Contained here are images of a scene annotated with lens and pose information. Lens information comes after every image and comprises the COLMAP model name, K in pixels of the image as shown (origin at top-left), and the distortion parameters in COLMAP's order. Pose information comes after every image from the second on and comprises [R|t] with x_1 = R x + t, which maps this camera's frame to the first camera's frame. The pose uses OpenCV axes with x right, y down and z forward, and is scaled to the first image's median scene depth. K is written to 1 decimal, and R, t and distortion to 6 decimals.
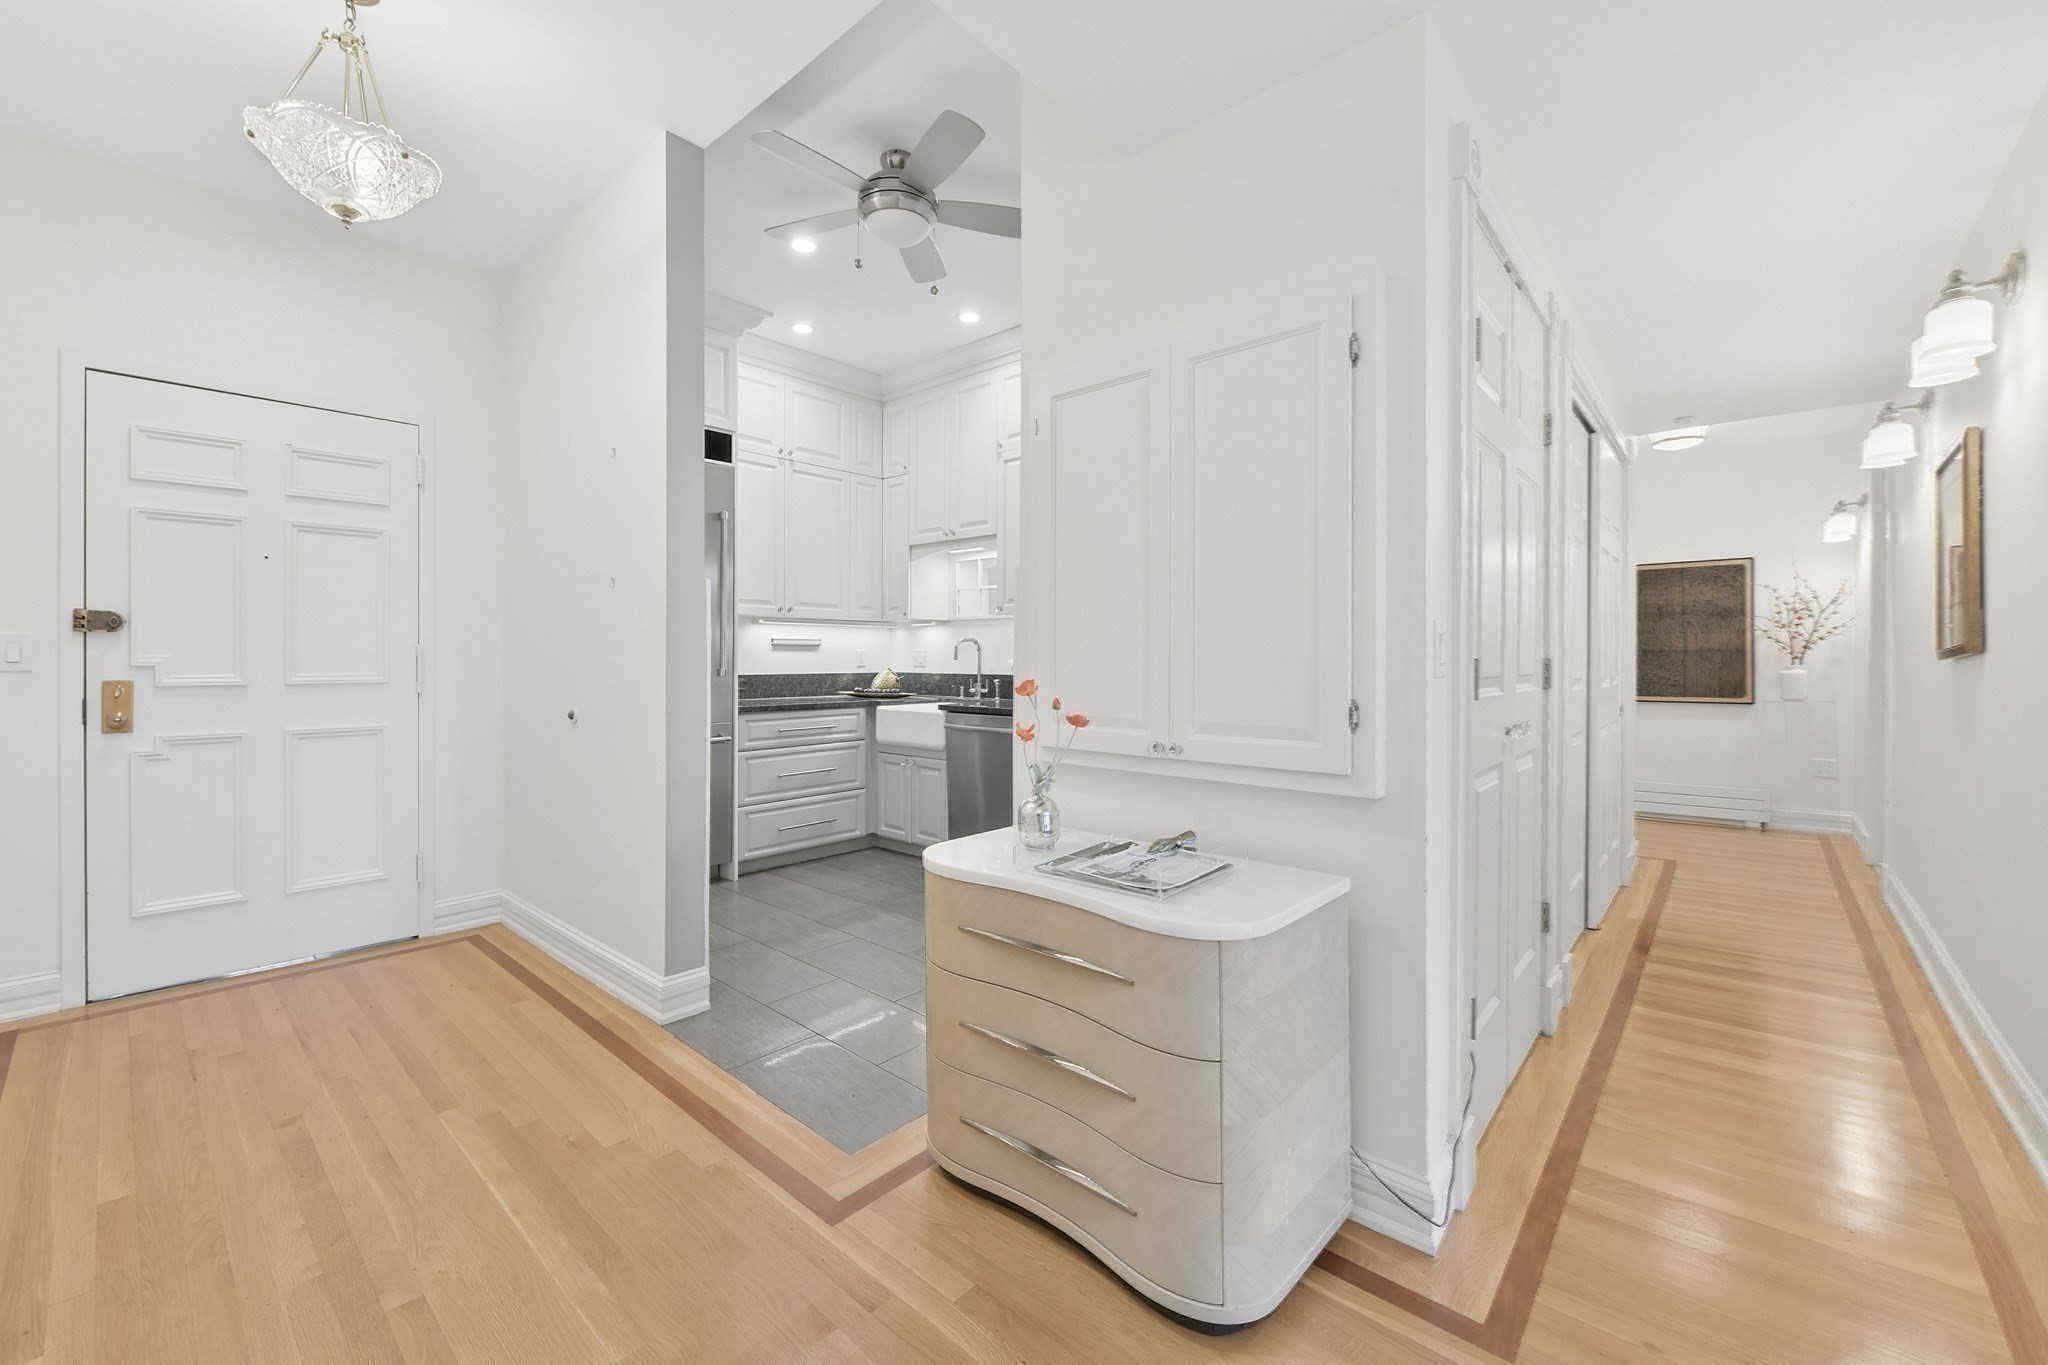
lens RADIAL K [[819.9, 0, 1031.7], [0, 819.9, 658.2], [0, 0, 1]] dist [-0.004229, -0.000493]
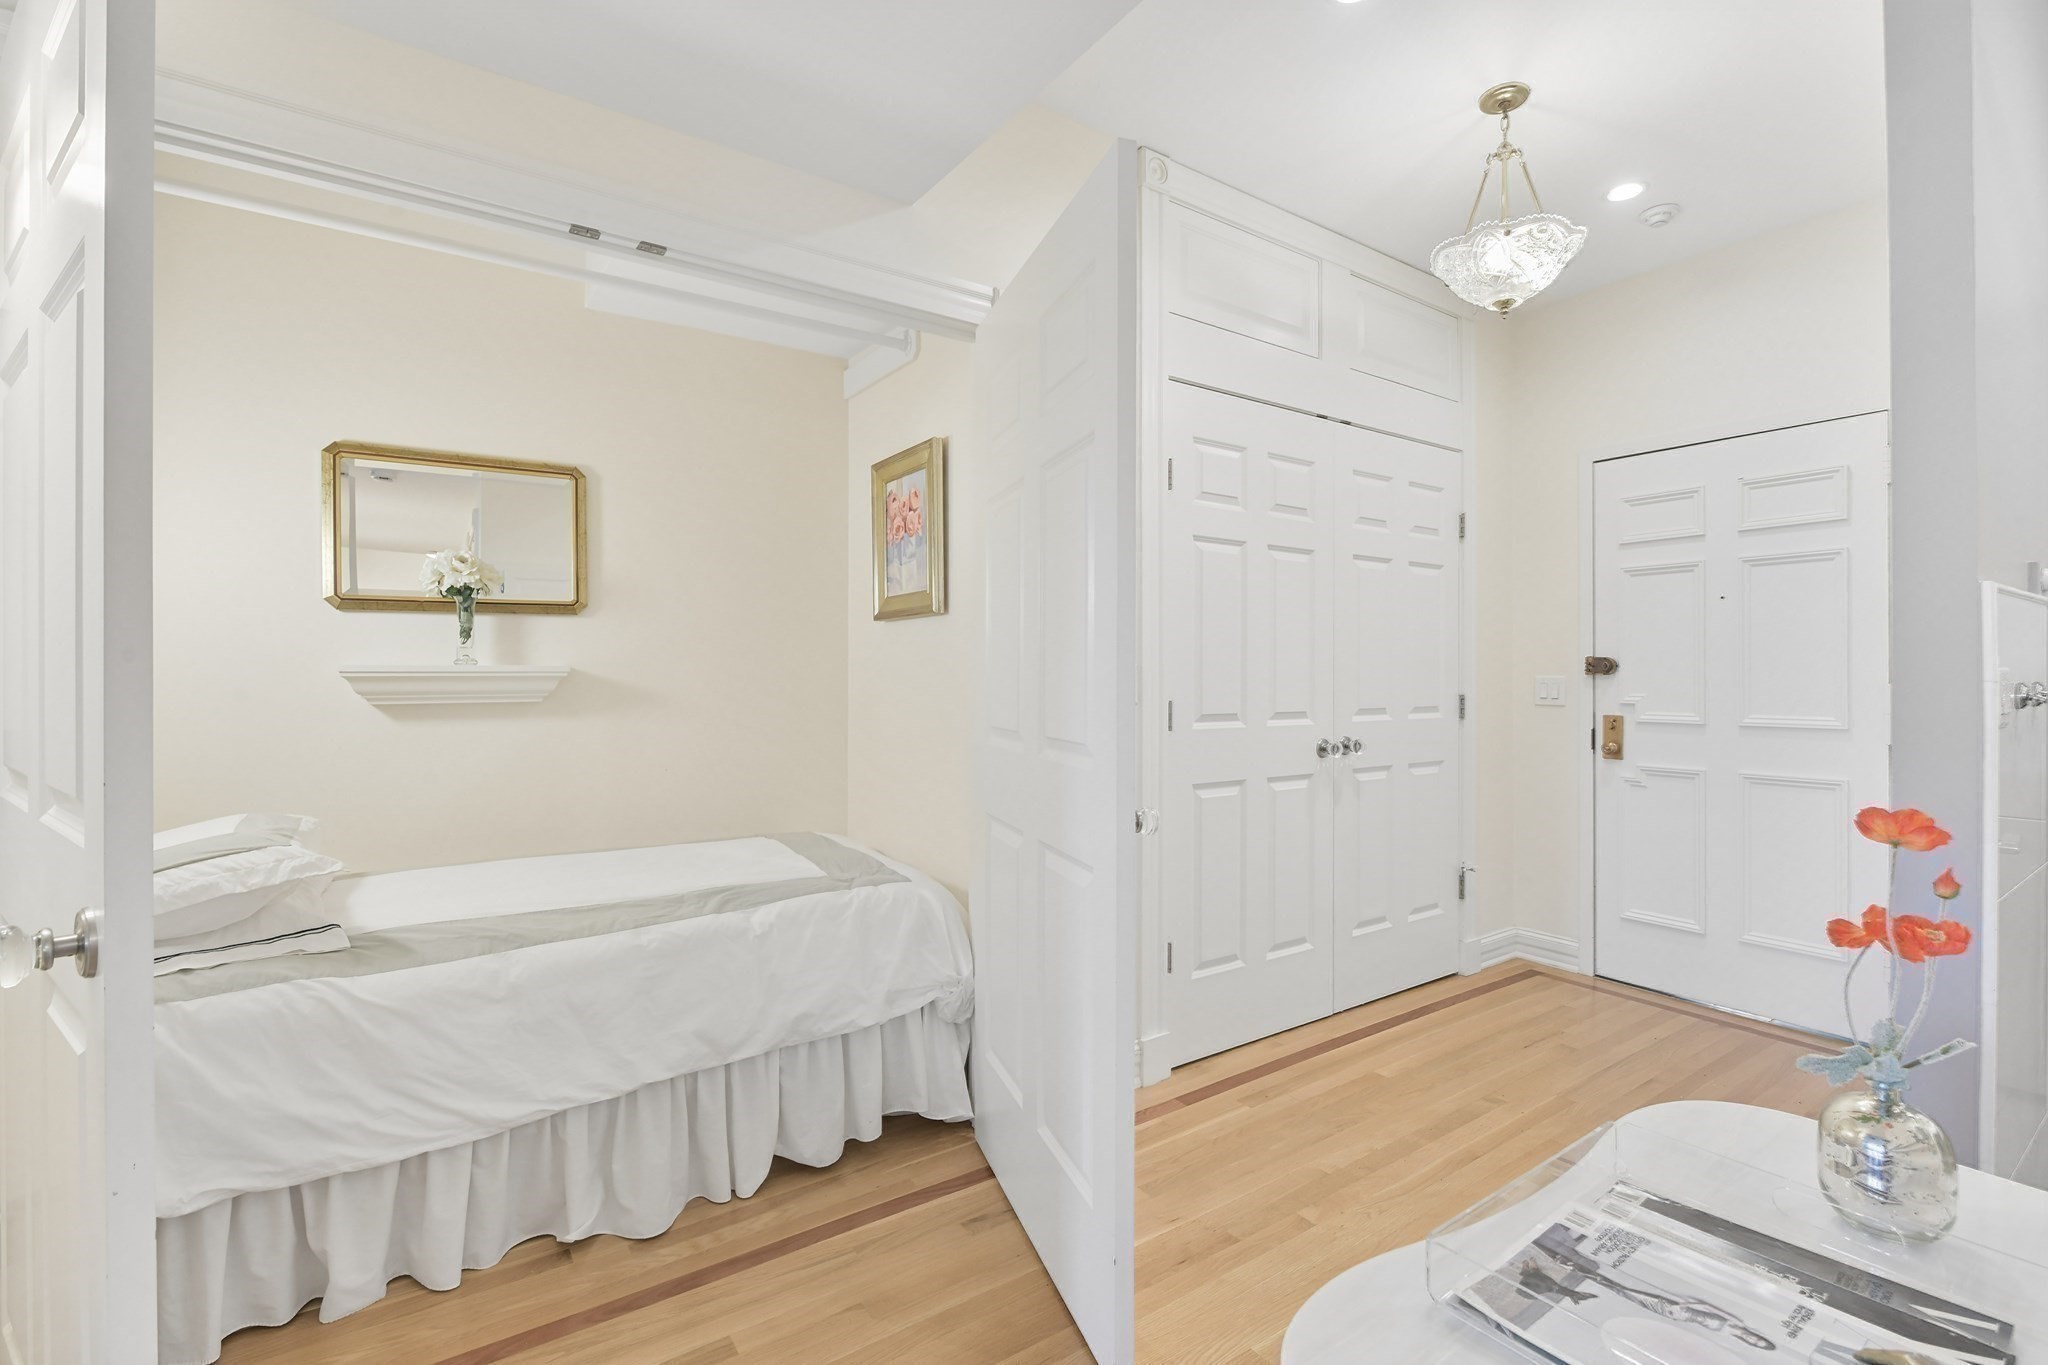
lens RADIAL K [[913.1, 0, 1035.9], [0, 913.1, 673.3], [0, 0, 1]] dist [-0.005797, -0.000049]
pose [[-0.238459, -0.004899, -0.971140, 0.222579], [-0.002810, 0.999987, -0.004354, -0.015166], [0.971148, 0.001691, -0.238470, 0.291350]]
